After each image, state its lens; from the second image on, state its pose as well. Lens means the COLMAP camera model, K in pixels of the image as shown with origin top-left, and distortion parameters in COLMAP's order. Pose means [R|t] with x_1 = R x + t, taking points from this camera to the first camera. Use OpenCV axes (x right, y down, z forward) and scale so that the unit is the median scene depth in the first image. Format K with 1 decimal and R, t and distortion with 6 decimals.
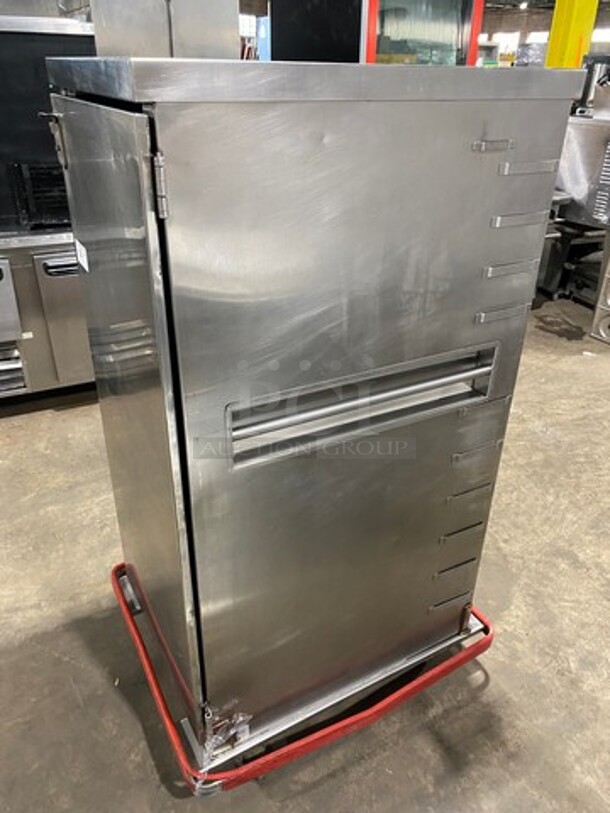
lens RADIAL K [[613.6, 0, 308.6], [0, 613.6, 403.9], [0, 0, 1]] dist [-0.008862, -0.000913]
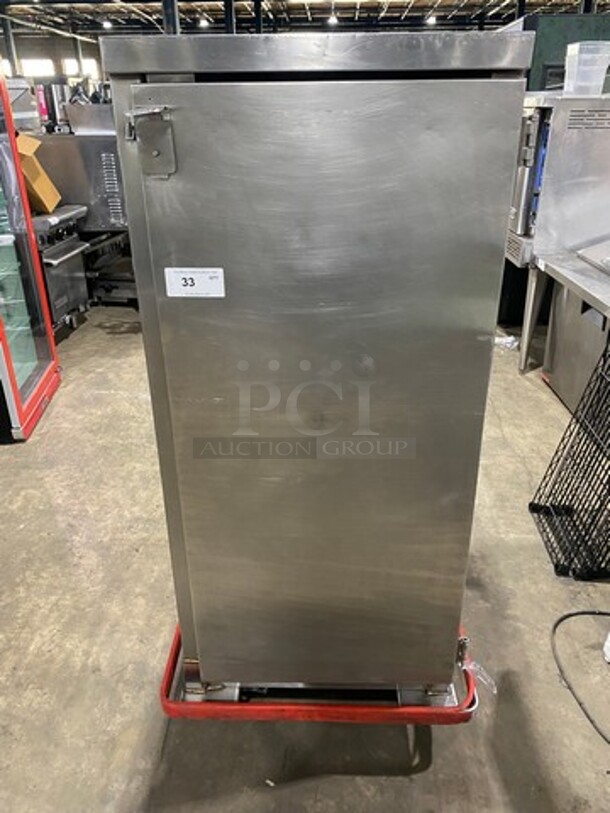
lens RADIAL K [[613.6, 0, 308.6], [0, 613.6, 403.9], [0, 0, 1]] dist [-0.008862, -0.000913]
pose [[0.509902, -0.393605, 0.764902, -0.301972], [0.427009, 0.887710, 0.172145, -0.054205], [-0.746768, 0.238843, 0.620718, 0.131129]]
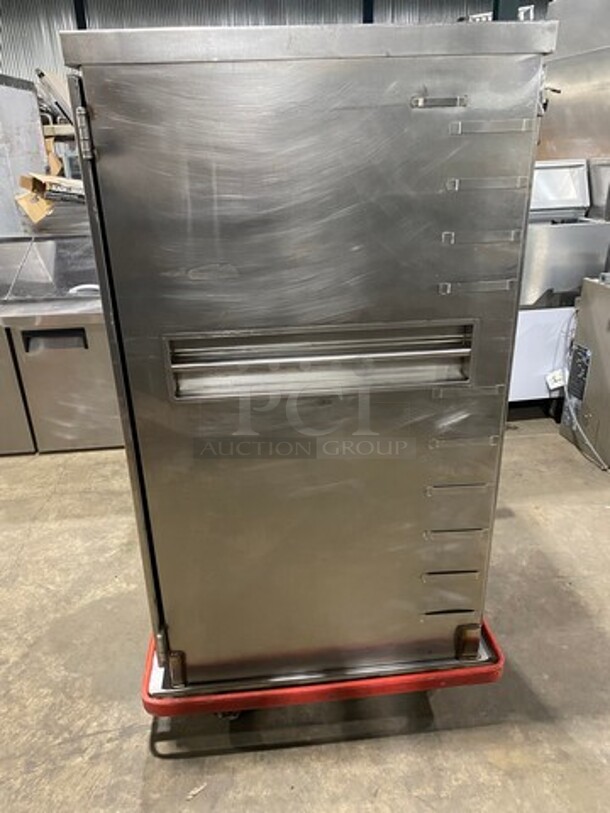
lens RADIAL K [[613.6, 0, 308.6], [0, 613.6, 403.9], [0, 0, 1]] dist [-0.008862, -0.000913]
pose [[-0.914806, -0.164345, 0.368946, -0.147435], [0.195838, 0.618420, 0.761055, -0.275523], [-0.353239, 0.768471, -0.533549, 0.565866]]
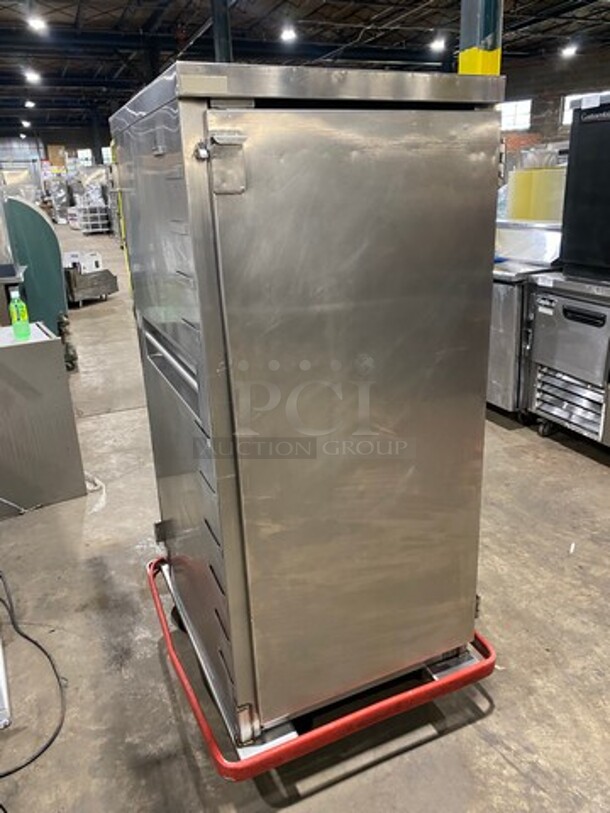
lens RADIAL K [[613.6, 0, 308.6], [0, 613.6, 403.9], [0, 0, 1]] dist [-0.008862, -0.000913]
pose [[-0.085104, 0.319024, -0.943918, 0.361920], [-0.443319, 0.836292, 0.322619, -0.129432], [0.892315, 0.445913, 0.070258, 0.339607]]
